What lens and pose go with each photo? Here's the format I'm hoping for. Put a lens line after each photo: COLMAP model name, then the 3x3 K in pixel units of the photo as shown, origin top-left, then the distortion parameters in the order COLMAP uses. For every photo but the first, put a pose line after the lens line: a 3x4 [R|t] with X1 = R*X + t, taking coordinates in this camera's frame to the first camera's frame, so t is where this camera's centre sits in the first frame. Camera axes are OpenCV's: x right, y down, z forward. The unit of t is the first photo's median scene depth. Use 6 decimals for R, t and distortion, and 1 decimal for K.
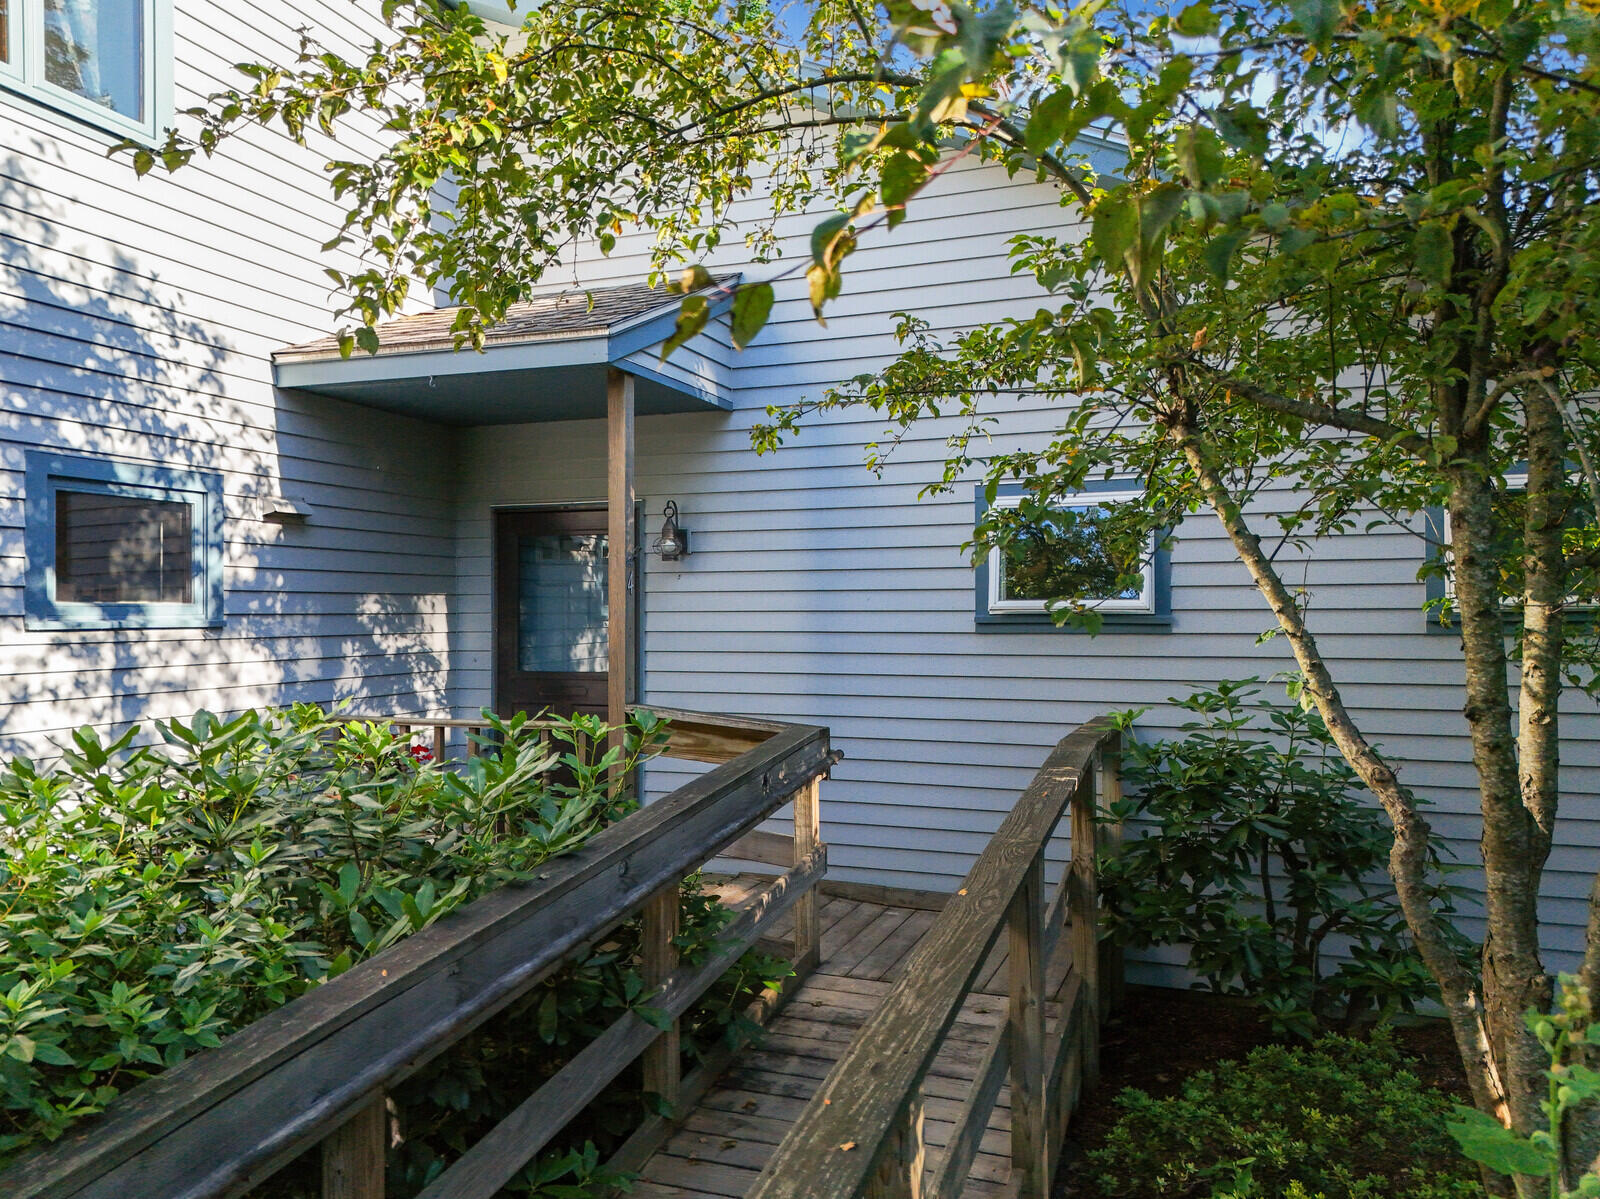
lens RADIAL K [[1154.6, 0, 797.8], [0, 1154.6, 647.1], [0, 0, 1]] dist [0.059793, 0.002507]
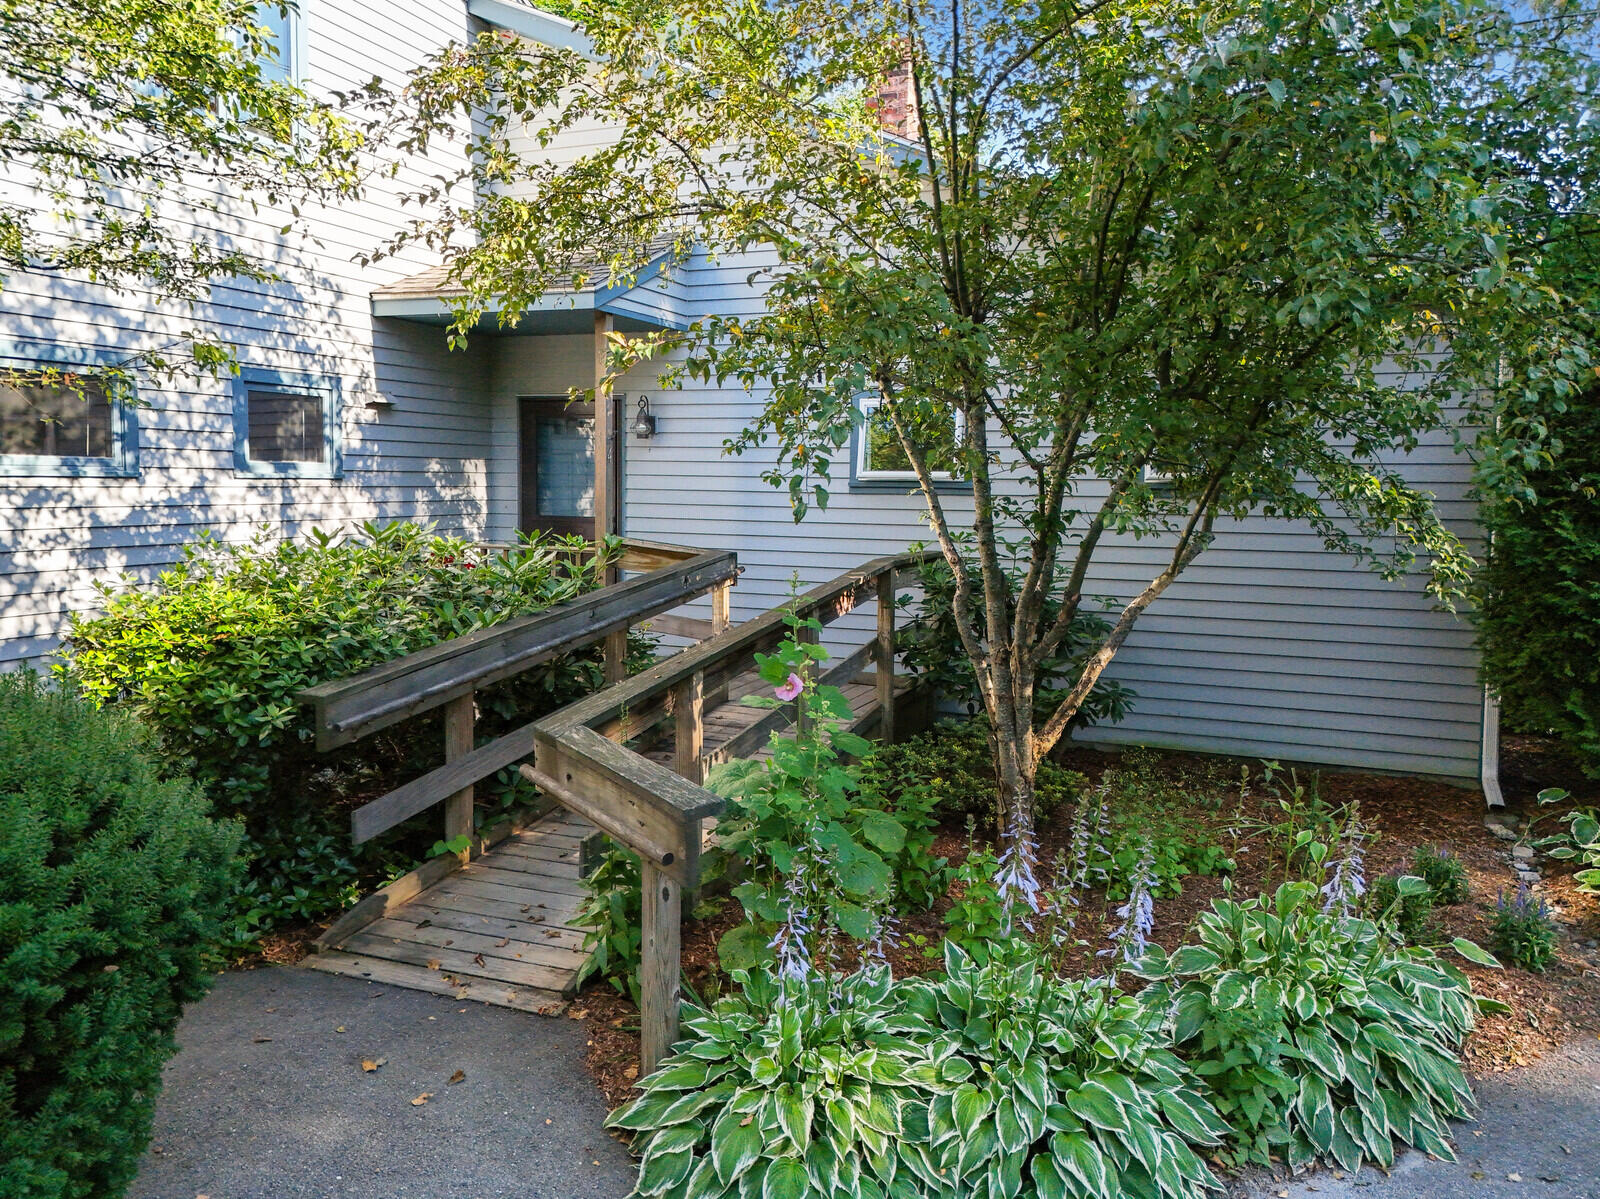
lens RADIAL K [[1182.7, 0, 800.0], [0, 1182.7, 599.5], [0, 0, 1]] dist [0.056658, -0.004204]
pose [[0.999610, 0.019842, -0.019666, 0.136371], [-0.018374, 0.997220, 0.072208, 0.016459], [0.021044, -0.071818, 0.997196, -0.543671]]
